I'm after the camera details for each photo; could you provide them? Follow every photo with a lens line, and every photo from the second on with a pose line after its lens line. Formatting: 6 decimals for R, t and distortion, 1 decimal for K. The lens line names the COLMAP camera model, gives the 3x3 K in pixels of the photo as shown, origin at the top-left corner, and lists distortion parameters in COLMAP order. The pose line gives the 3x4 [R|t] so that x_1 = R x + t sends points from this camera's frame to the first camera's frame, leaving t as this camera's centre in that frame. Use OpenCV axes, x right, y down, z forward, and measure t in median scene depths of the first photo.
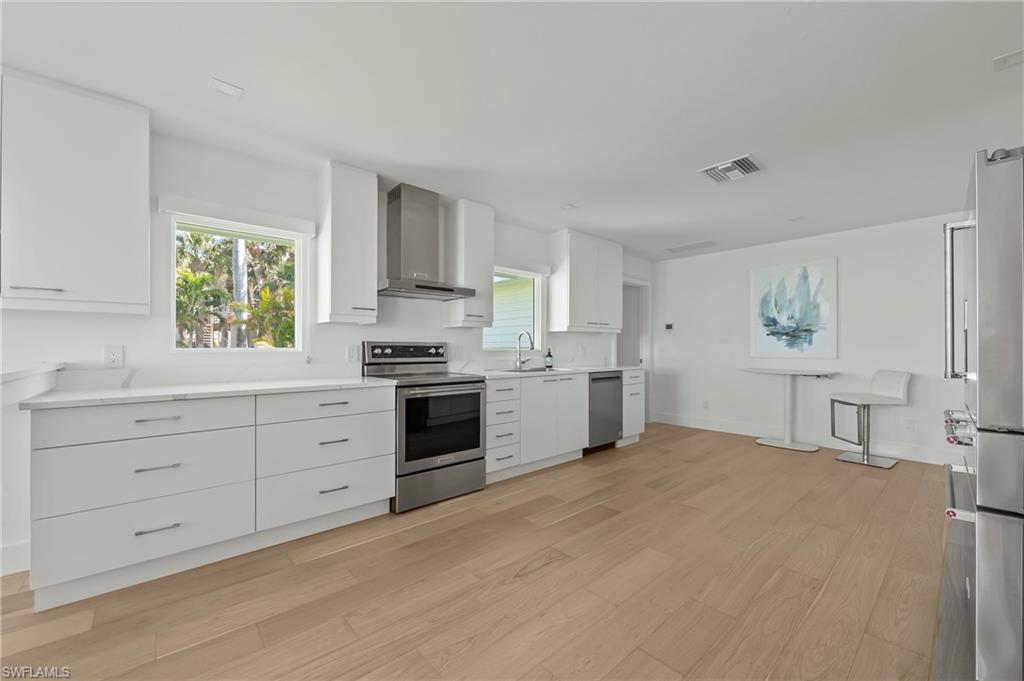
lens RADIAL K [[414.4, 0, 509.9], [0, 414.4, 343.4], [0, 0, 1]] dist [-0.007003, -0.000568]
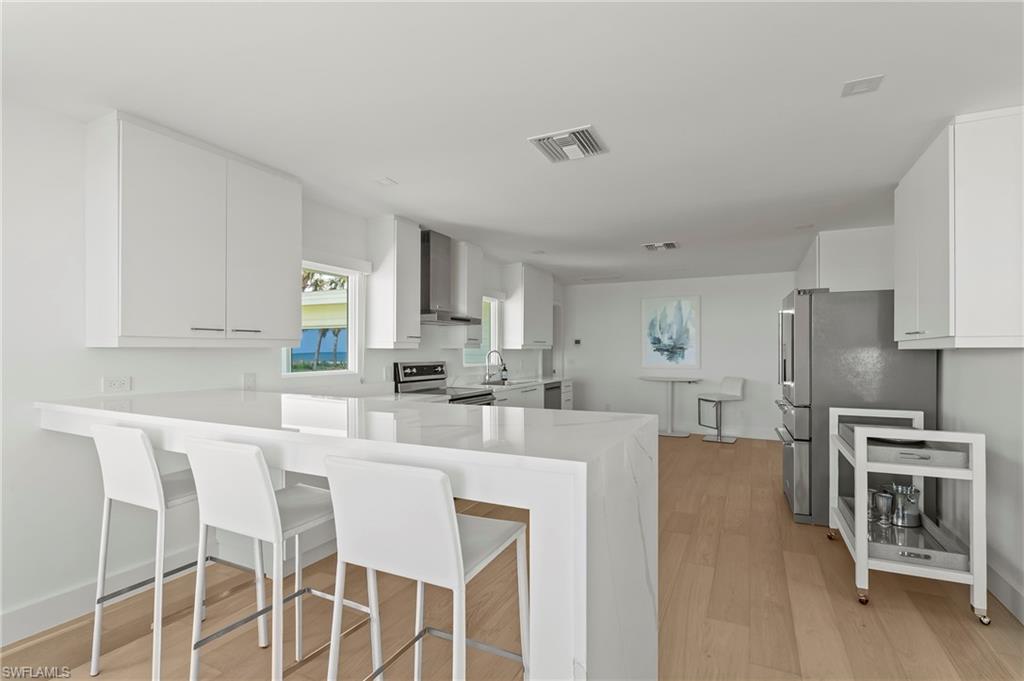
lens RADIAL K [[487.6, 0, 511.8], [0, 487.6, 343.5], [0, 0, 1]] dist [-0.002810, 0.000017]
pose [[0.927750, 0.004698, 0.373174, -0.423524], [-0.002961, 0.999982, -0.005227, -0.039806], [-0.373192, 0.003744, 0.927747, -0.296083]]
